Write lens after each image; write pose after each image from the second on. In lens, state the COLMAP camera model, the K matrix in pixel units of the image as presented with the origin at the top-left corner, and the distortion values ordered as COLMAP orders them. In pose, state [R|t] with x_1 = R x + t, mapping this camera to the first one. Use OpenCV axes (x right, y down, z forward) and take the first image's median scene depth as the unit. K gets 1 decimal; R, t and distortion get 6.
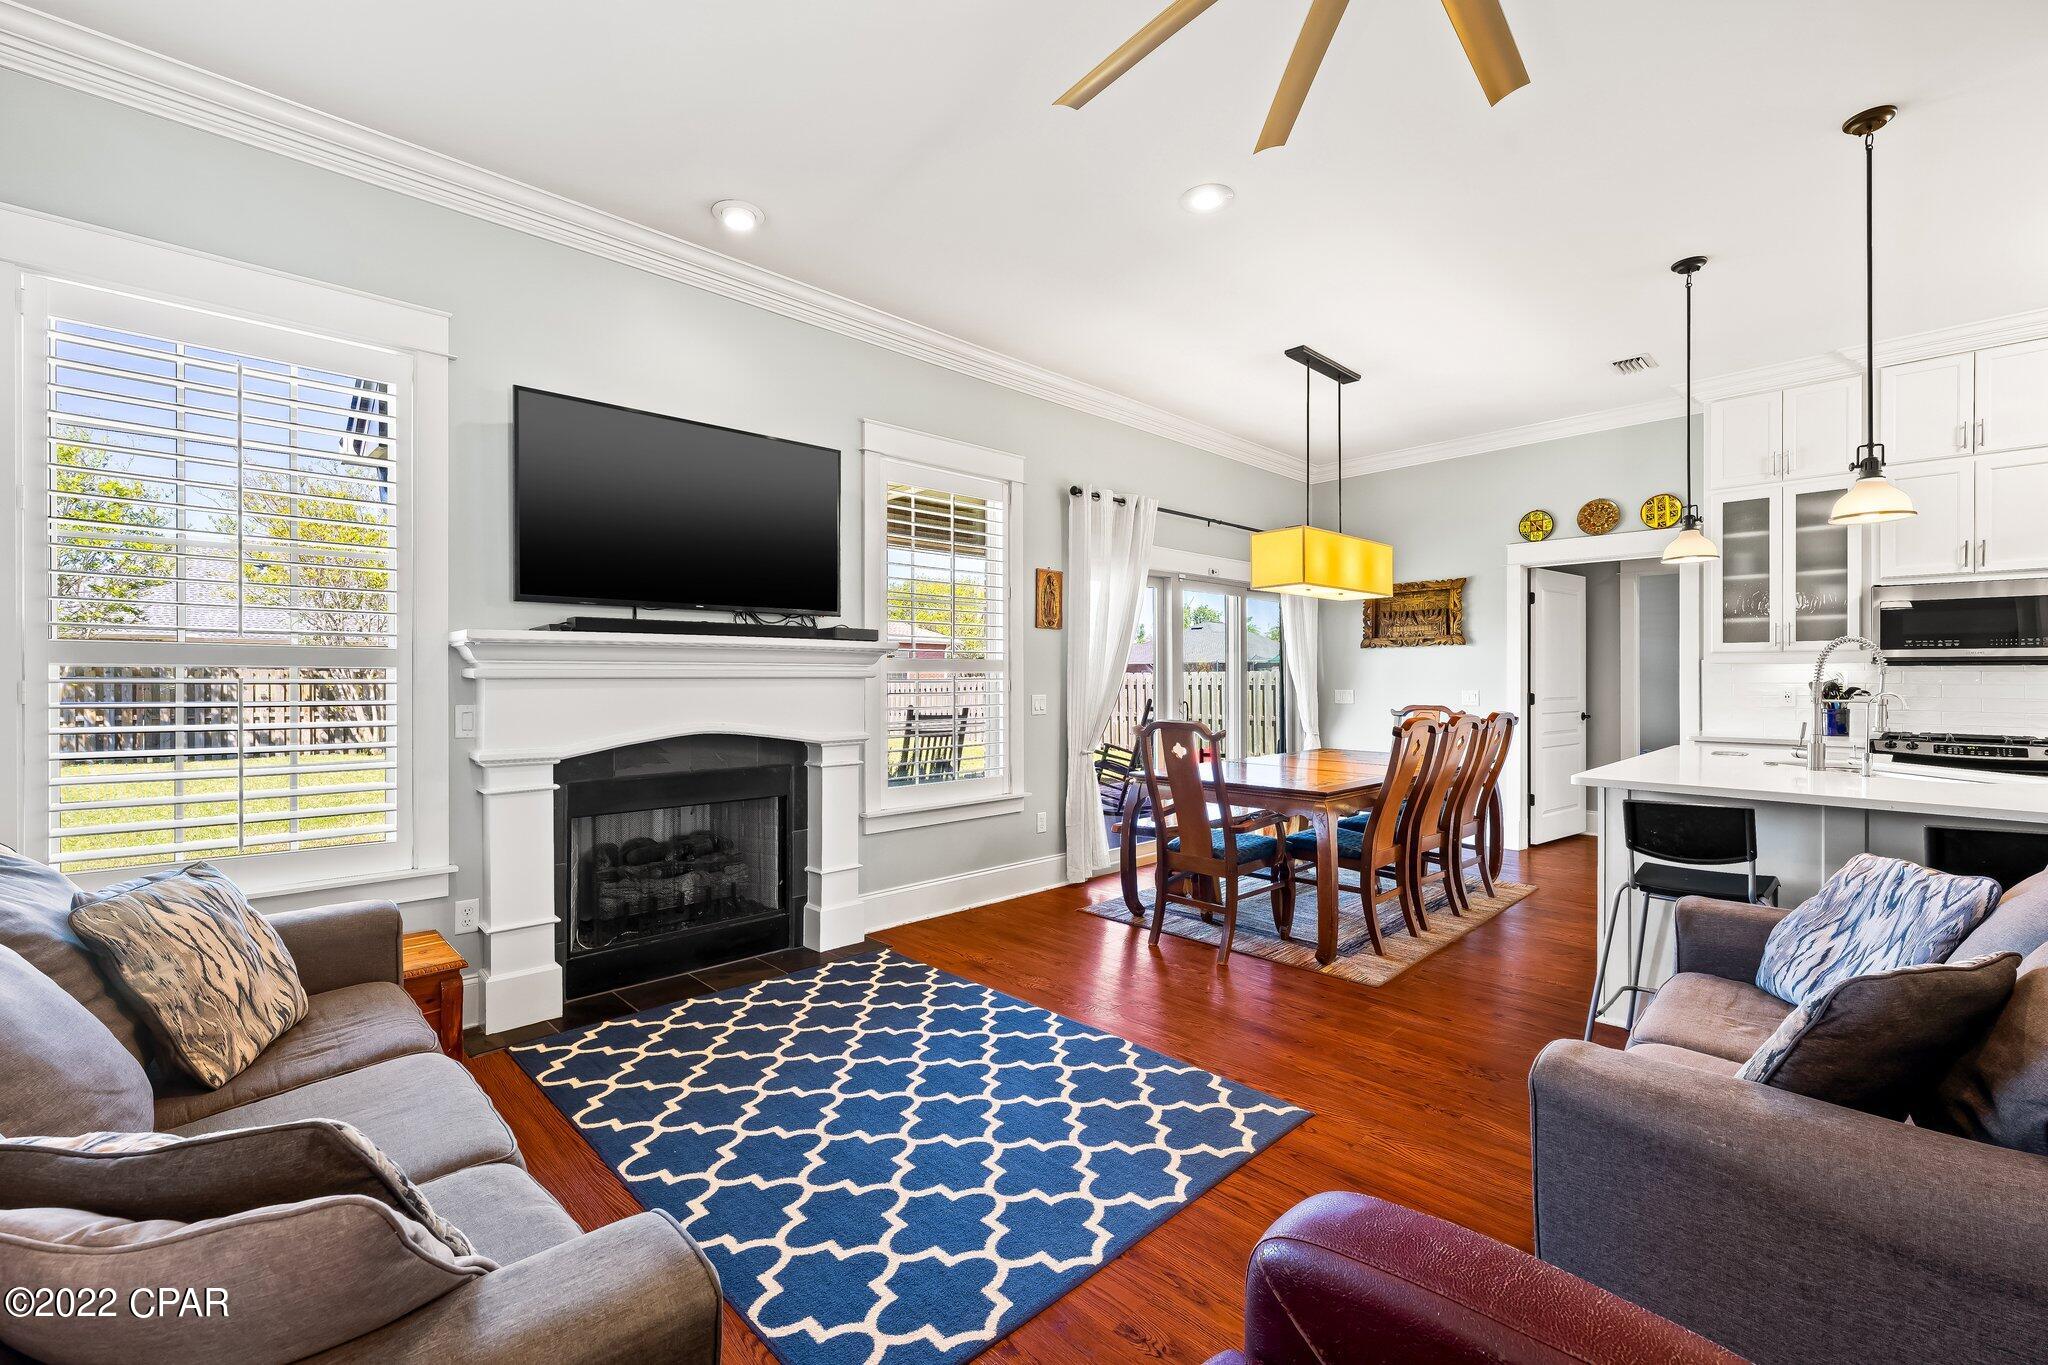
lens RADIAL K [[878.2, 0, 1021.0], [0, 878.2, 677.3], [0, 0, 1]] dist [0.007716, -0.001131]
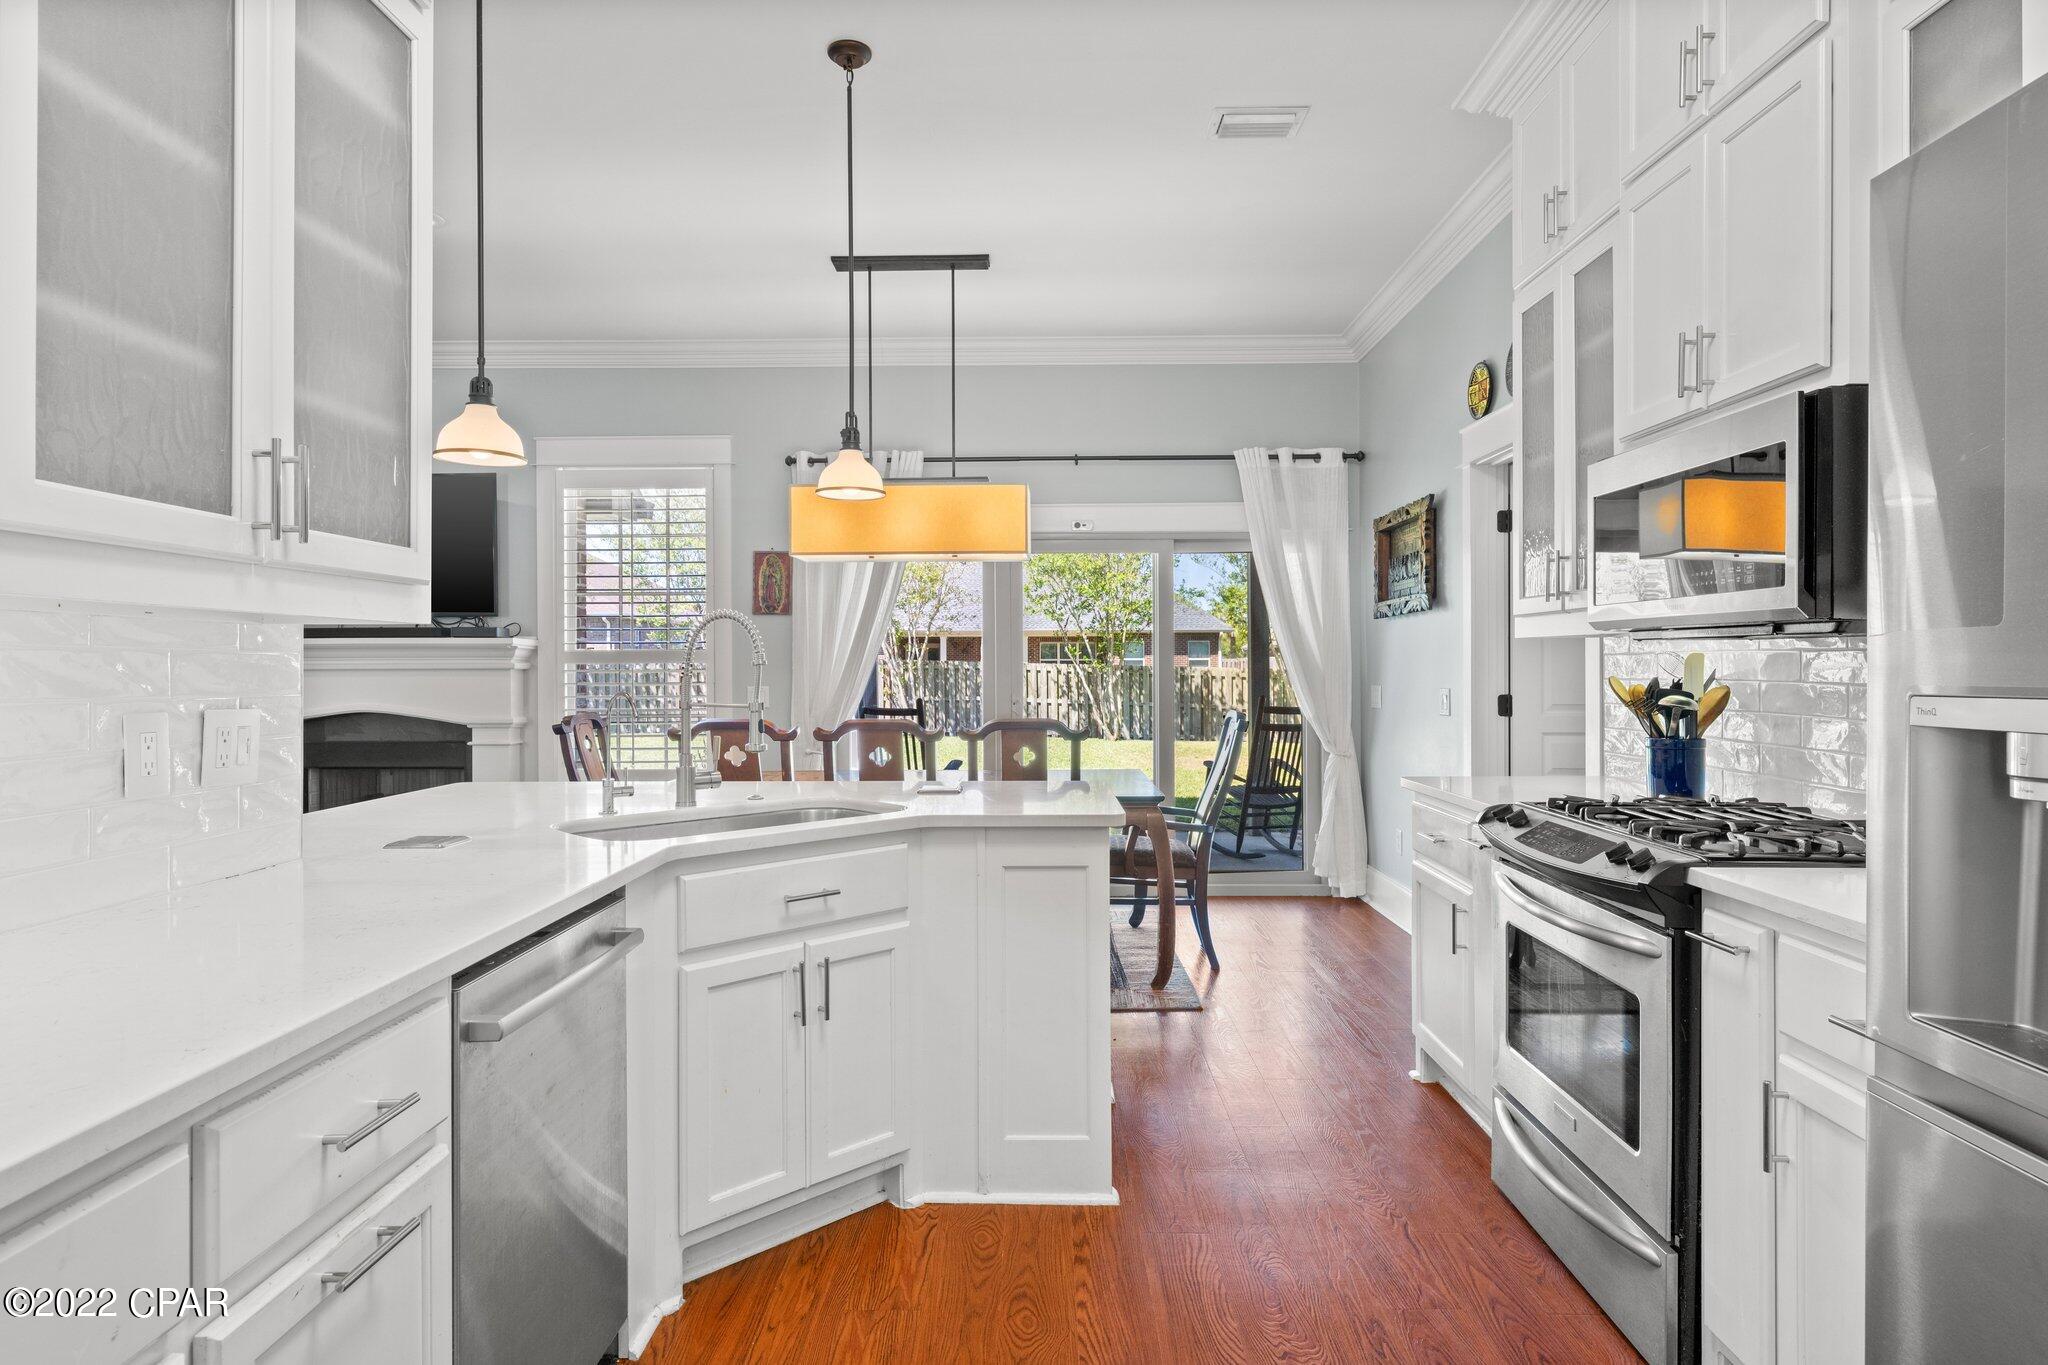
lens RADIAL K [[1192.3, 0, 1015.3], [0, 1192.3, 702.5], [0, 0, 1]] dist [-0.008503, -0.000795]
pose [[0.719133, -0.001763, -0.694871, 1.366336], [0.005809, 0.999977, 0.003476, 0.043010], [0.694849, -0.006536, 0.719126, 0.349335]]
